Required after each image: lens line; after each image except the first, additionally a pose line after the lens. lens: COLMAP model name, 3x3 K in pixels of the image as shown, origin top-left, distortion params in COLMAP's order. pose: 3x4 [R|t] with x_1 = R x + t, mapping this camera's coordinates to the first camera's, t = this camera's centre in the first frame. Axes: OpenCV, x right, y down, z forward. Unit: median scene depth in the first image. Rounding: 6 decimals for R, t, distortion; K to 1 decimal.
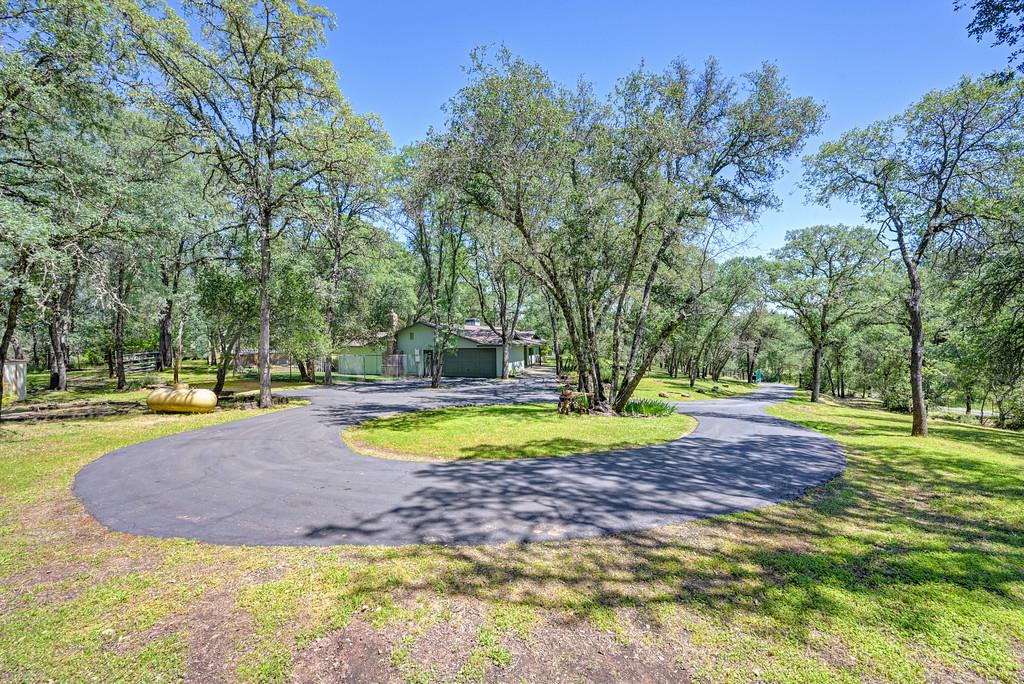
lens RADIAL K [[395.8, 0, 514.3], [0, 395.8, 343.5], [0, 0, 1]] dist [-0.000536, 0.000007]
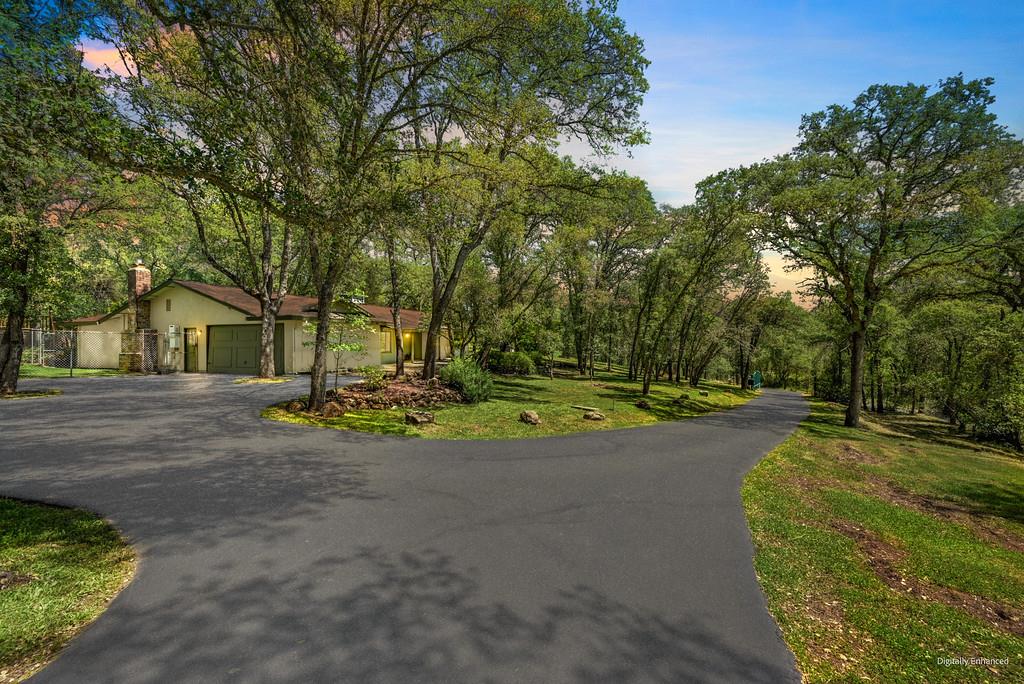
lens RADIAL K [[395.8, 0, 509.6], [0, 395.8, 340.5], [0, 0, 1]] dist [-0.000536, 0.000007]
pose [[0.999833, 0.010399, -0.015009, 0.194838], [-0.010599, 0.999855, -0.013348, 0.027385], [0.014868, 0.013505, 0.999798, 0.298680]]
